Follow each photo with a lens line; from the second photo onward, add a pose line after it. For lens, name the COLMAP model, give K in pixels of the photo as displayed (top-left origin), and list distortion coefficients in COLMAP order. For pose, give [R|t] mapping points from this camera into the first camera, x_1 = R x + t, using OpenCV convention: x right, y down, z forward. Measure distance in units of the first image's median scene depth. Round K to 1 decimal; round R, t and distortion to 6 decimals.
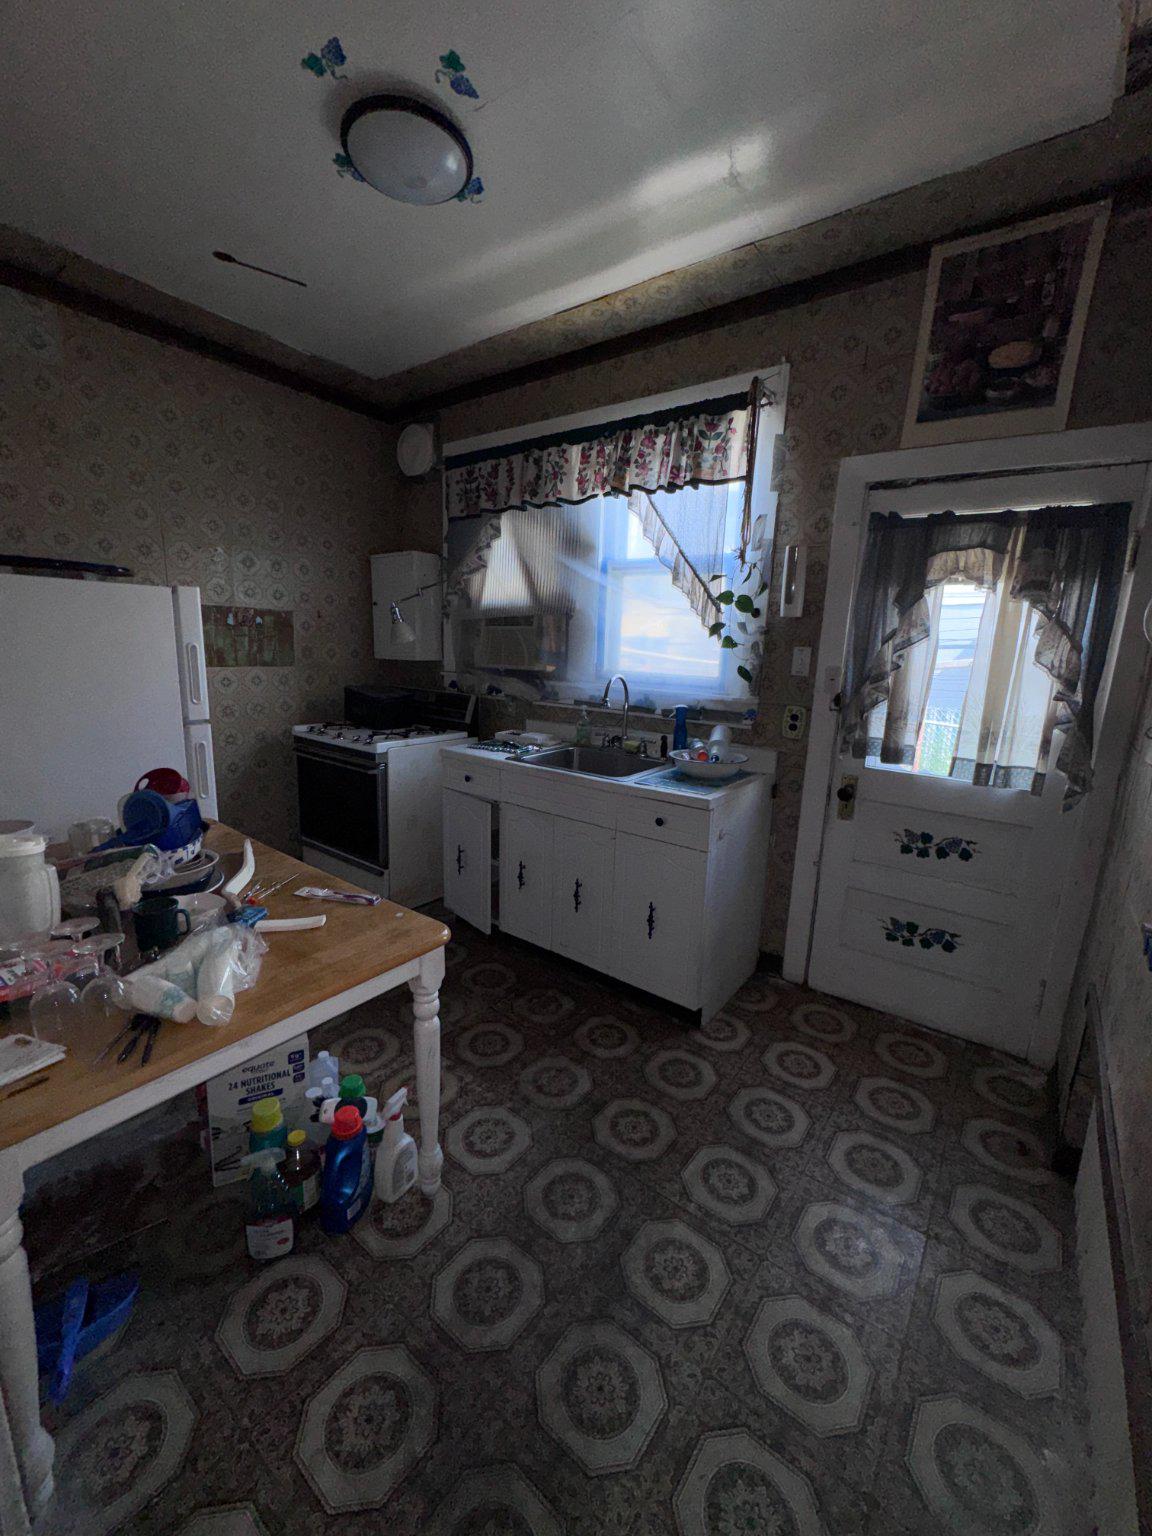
lens RADIAL K [[617.4, 0, 578.4], [0, 617.4, 769.5], [0, 0, 1]] dist [-0.000638, -0.000305]
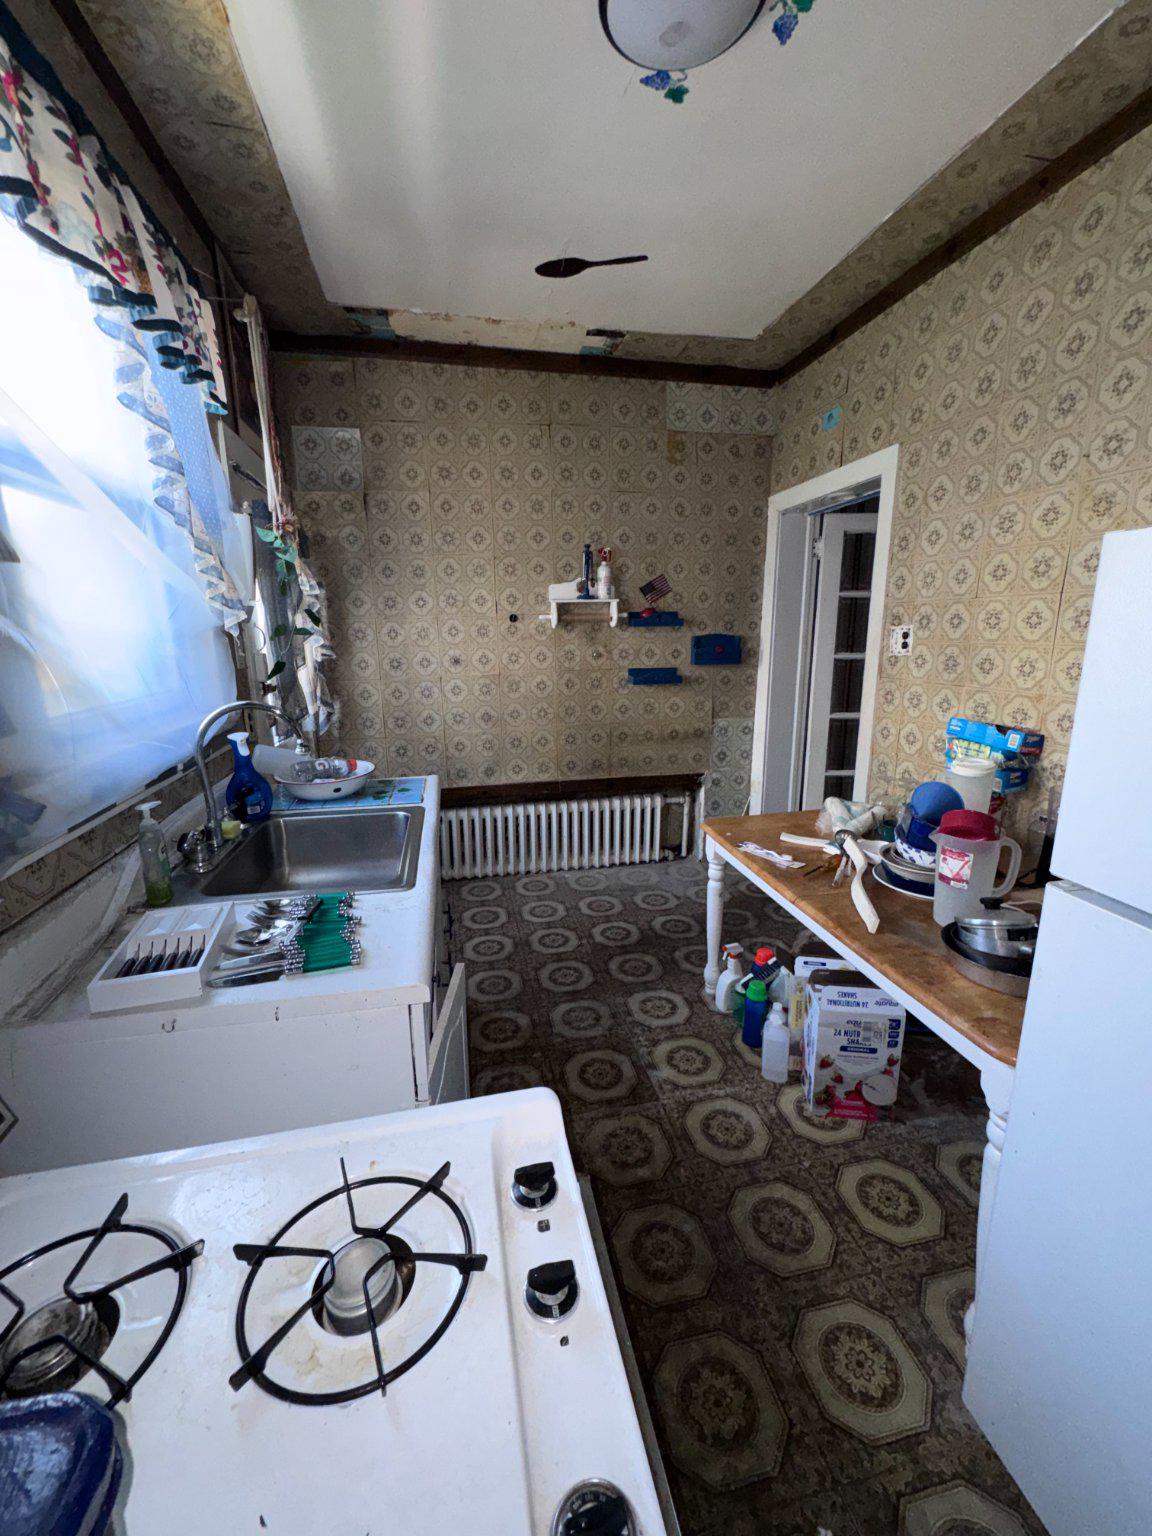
lens RADIAL K [[617.4, 0, 578.4], [0, 617.4, 767.2], [0, 0, 1]] dist [-0.000638, -0.000305]
pose [[-0.756542, -0.171580, 0.631034, -0.903982], [0.114720, 0.915179, 0.386377, -0.485760], [-0.643804, 0.364702, -0.672688, 2.145572]]
